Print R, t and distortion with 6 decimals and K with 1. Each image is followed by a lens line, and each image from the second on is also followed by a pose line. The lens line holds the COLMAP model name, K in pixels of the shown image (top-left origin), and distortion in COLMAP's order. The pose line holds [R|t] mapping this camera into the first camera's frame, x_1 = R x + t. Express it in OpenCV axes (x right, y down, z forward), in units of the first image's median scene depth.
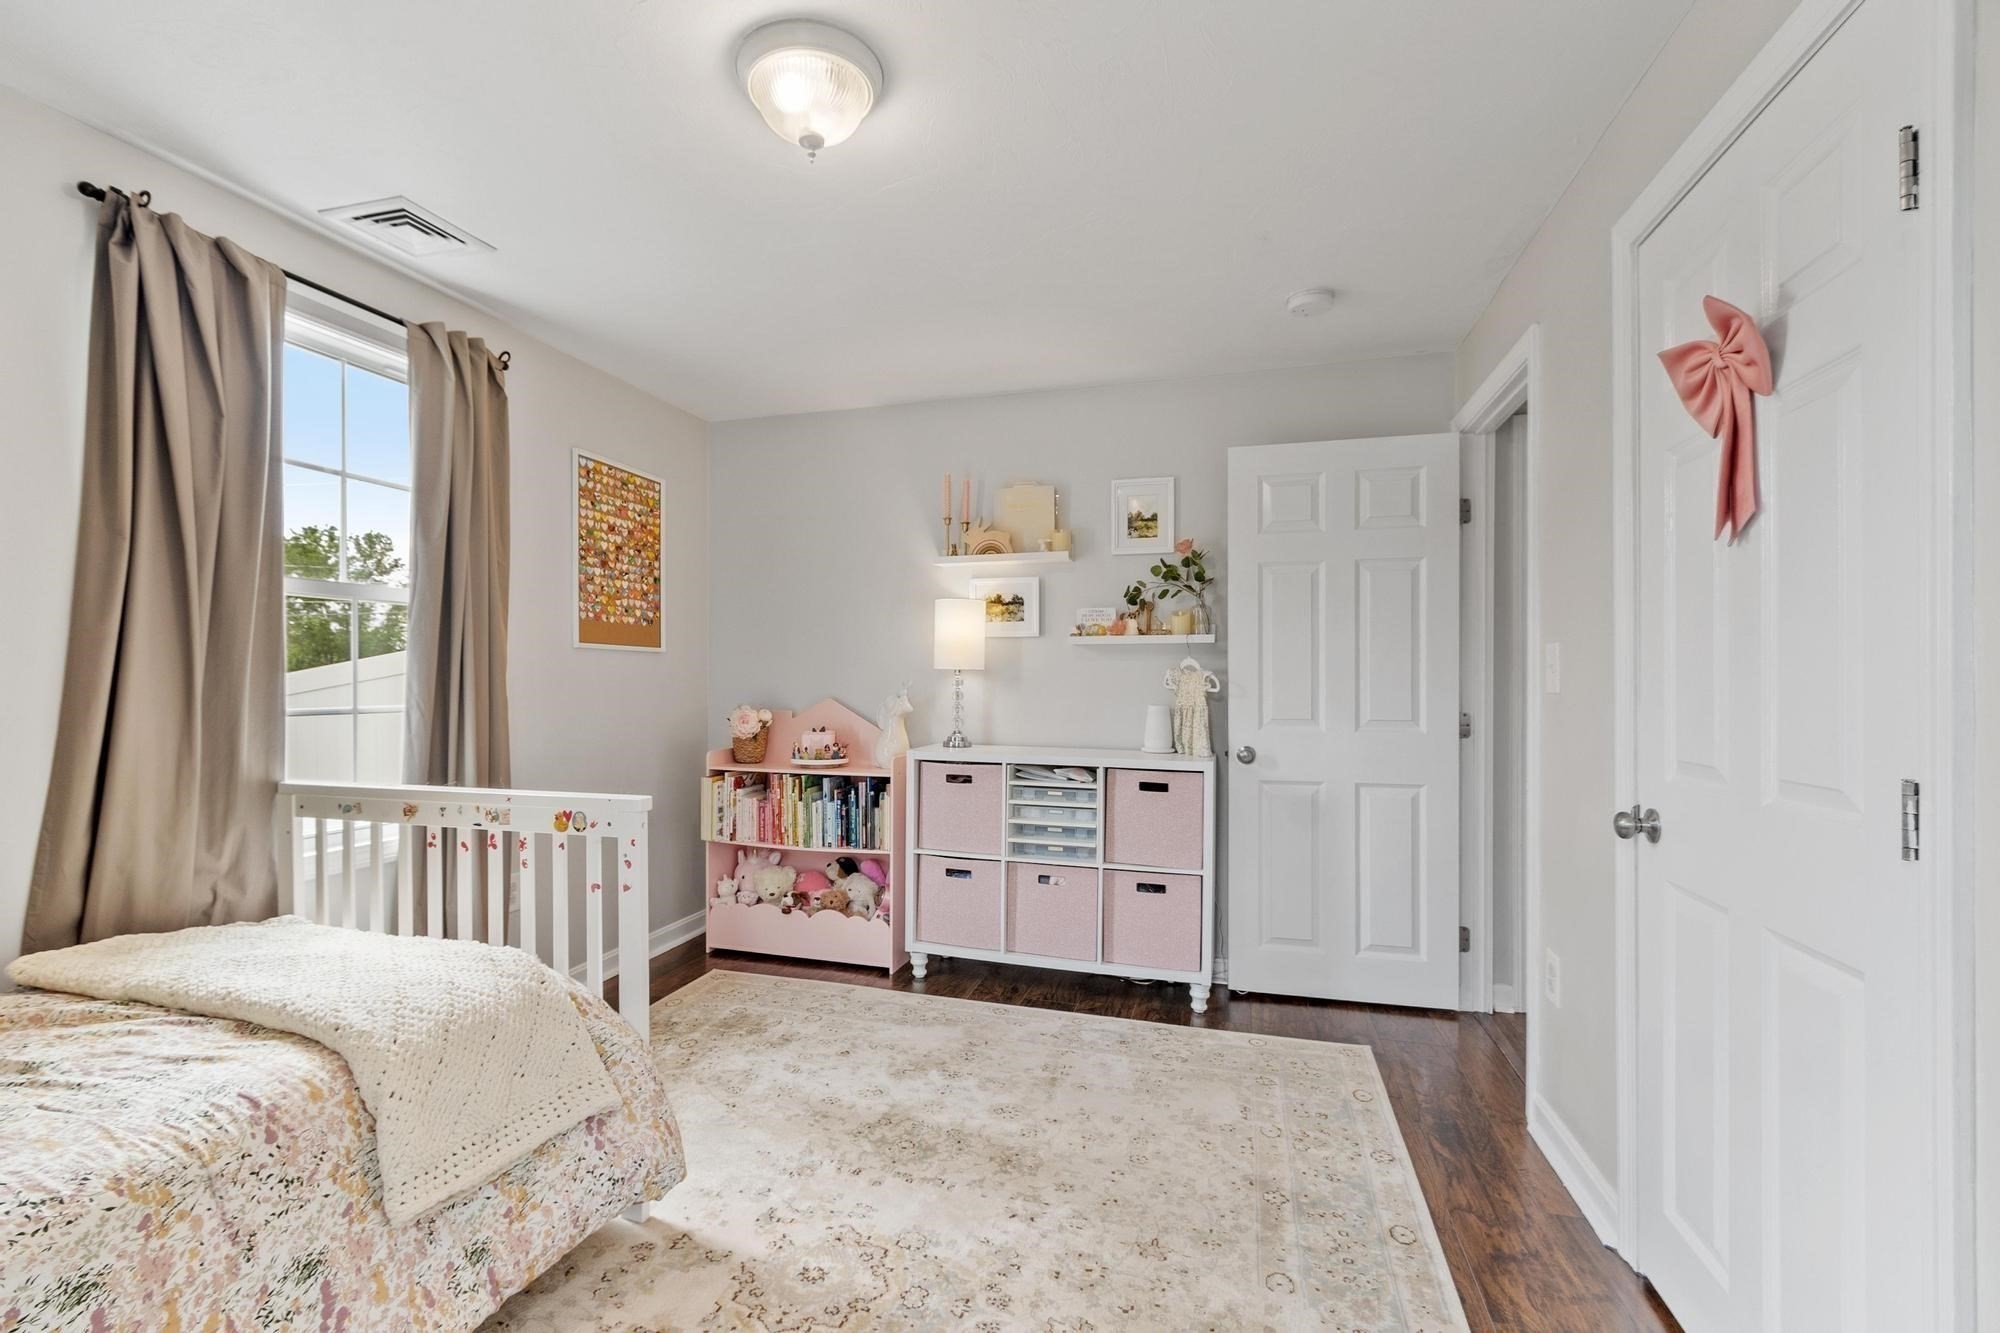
lens RADIAL K [[885.4, 0, 985.9], [0, 885.4, 667.2], [0, 0, 1]] dist [0.012291, -0.000524]
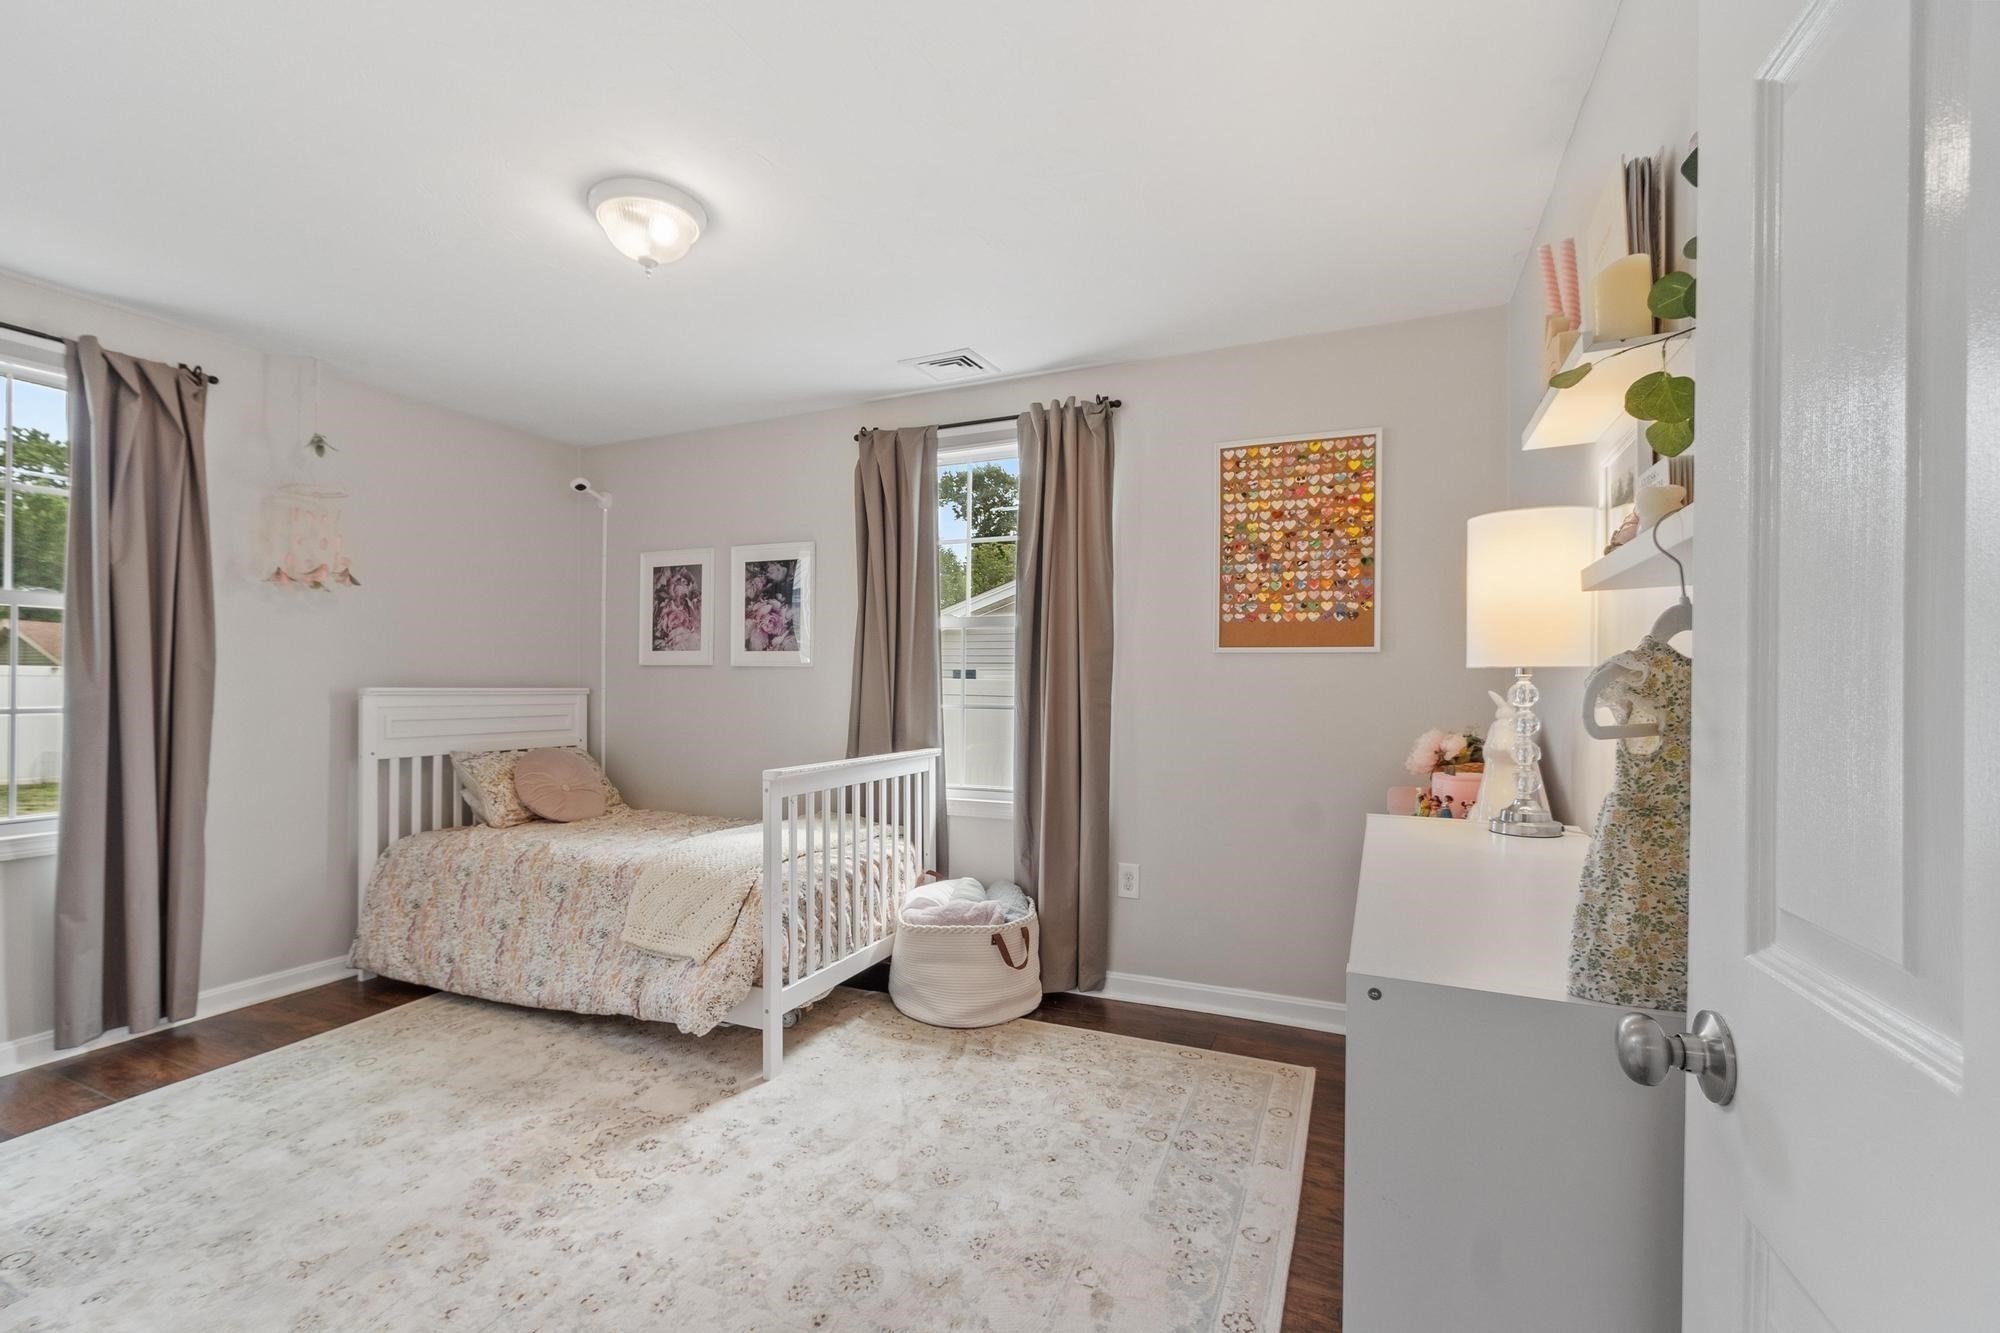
lens RADIAL K [[885.4, 0, 955.7], [0, 885.4, 692.6], [0, 0, 1]] dist [0.012291, -0.000524]
pose [[-0.152752, 0.011407, -0.988199, 0.494270], [0.005162, 0.999929, 0.010744, 0.008800], [0.988251, -0.003460, -0.152800, 0.813111]]
